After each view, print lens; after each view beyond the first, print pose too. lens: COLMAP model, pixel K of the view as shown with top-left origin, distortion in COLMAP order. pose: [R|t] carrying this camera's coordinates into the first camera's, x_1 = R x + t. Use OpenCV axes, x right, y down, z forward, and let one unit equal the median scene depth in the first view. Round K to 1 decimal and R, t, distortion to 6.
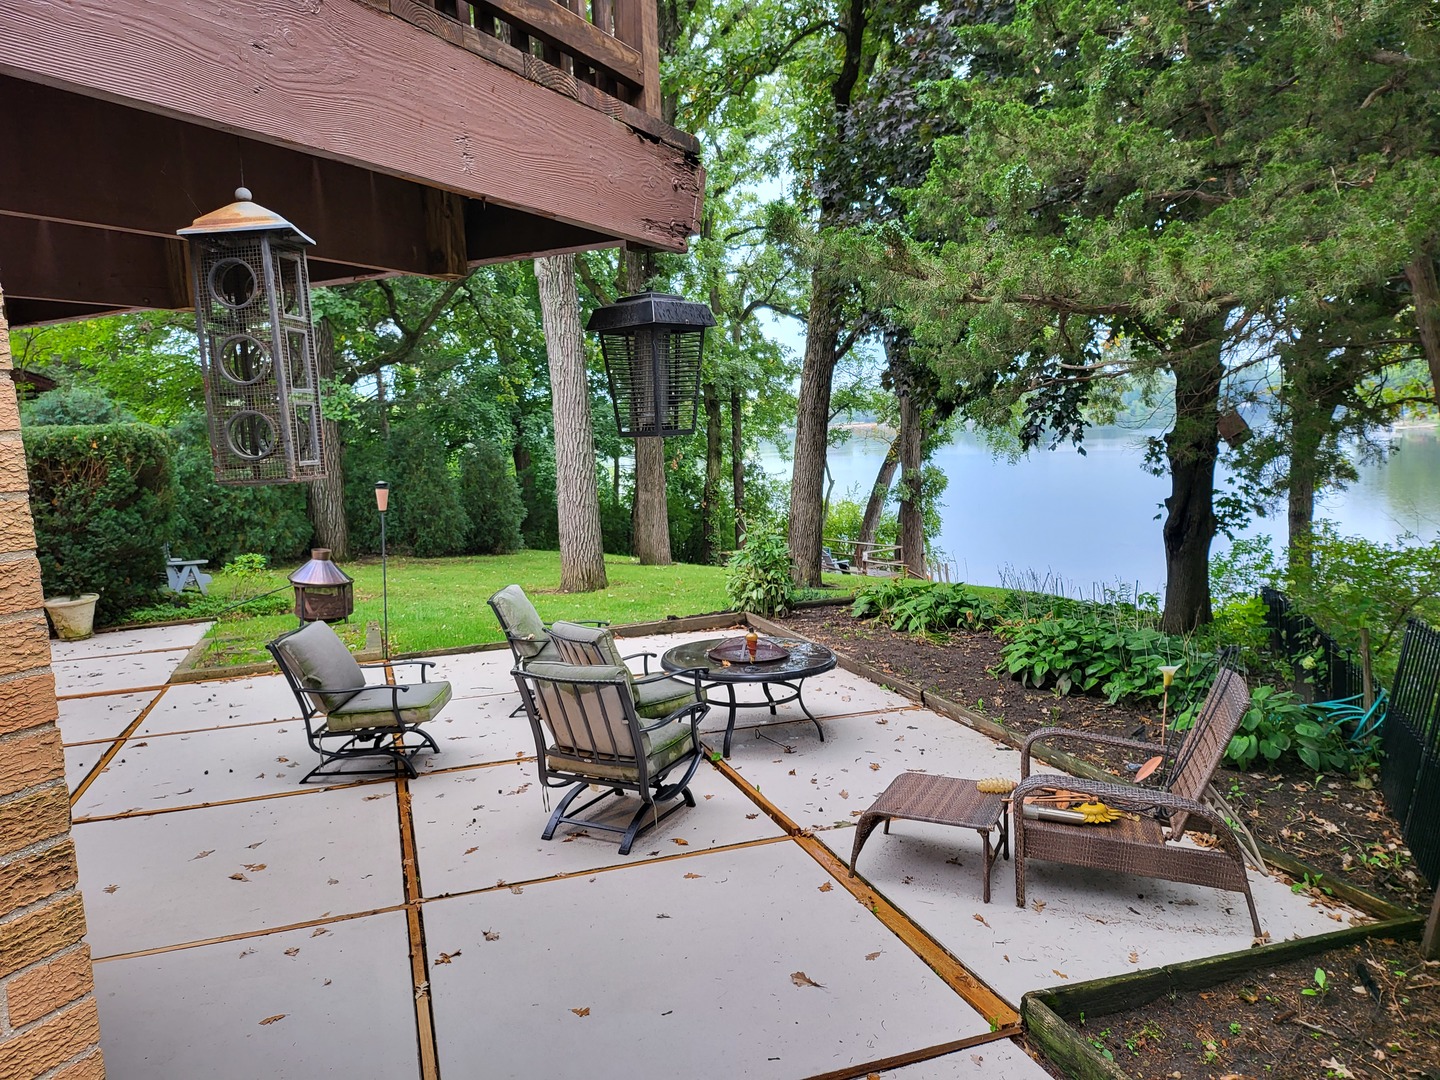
lens RADIAL K [[996.6, 0, 735.7], [0, 996.6, 525.1], [0, 0, 1]] dist [0.037225, -0.035986]
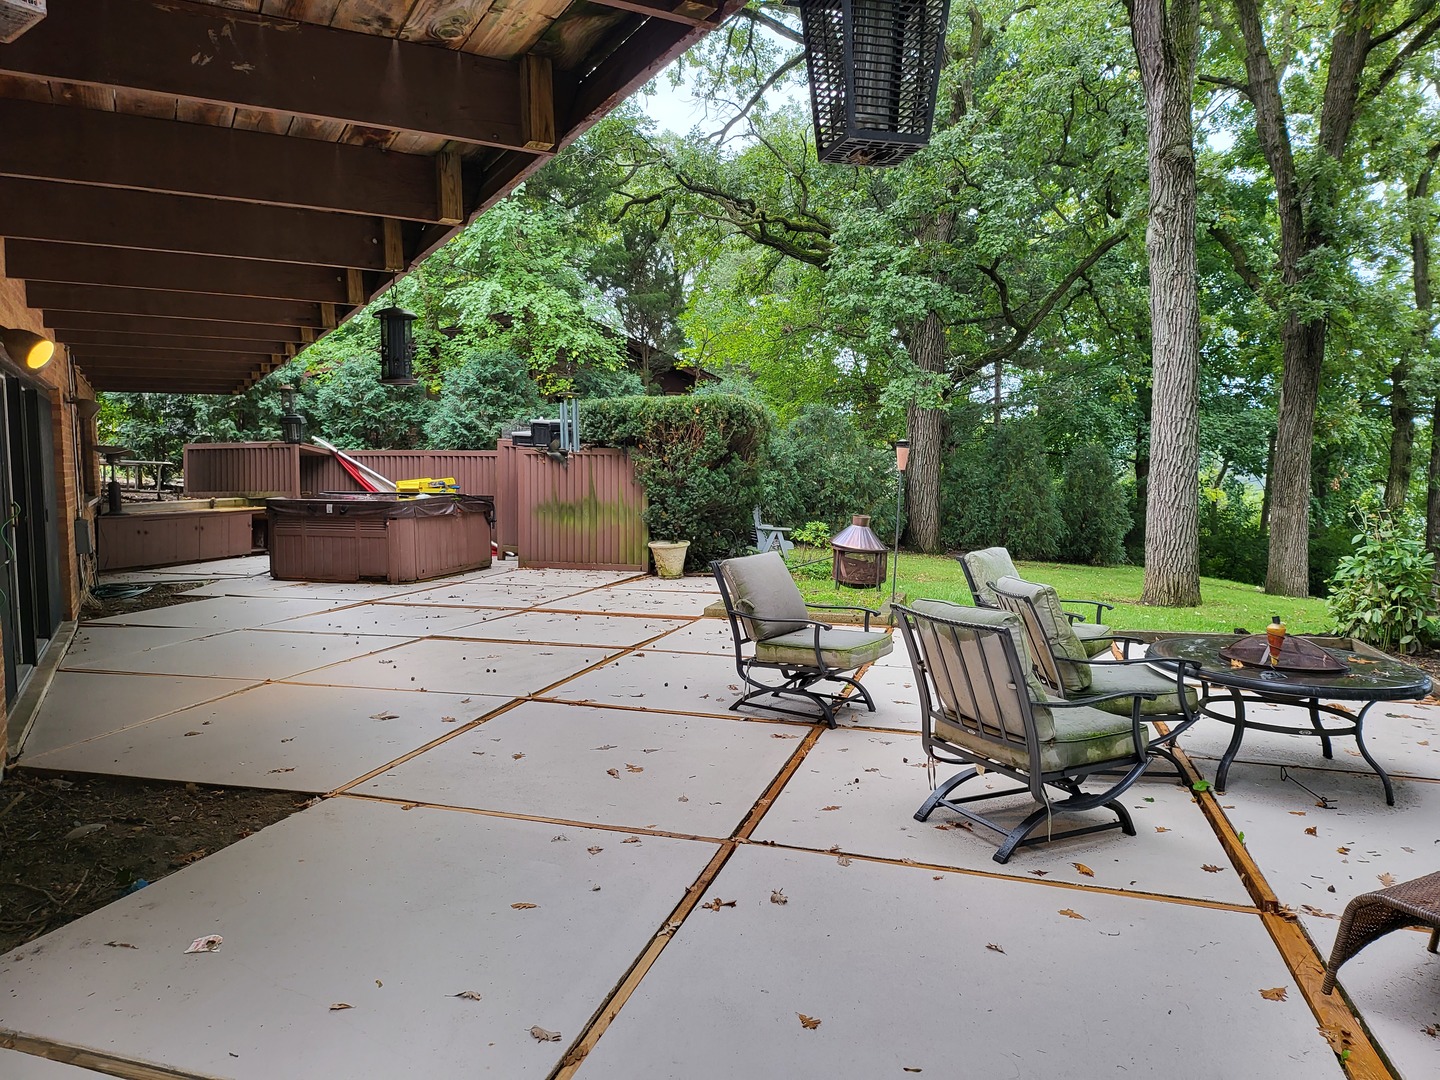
lens RADIAL K [[996.6, 0, 723.8], [0, 996.6, 530.6], [0, 0, 1]] dist [0.037225, -0.035986]
pose [[0.806421, 0.083388, -0.585432, 0.111948], [-0.092810, 0.995586, 0.013966, 0.069898], [0.584013, 0.043071, 0.810601, 0.200698]]
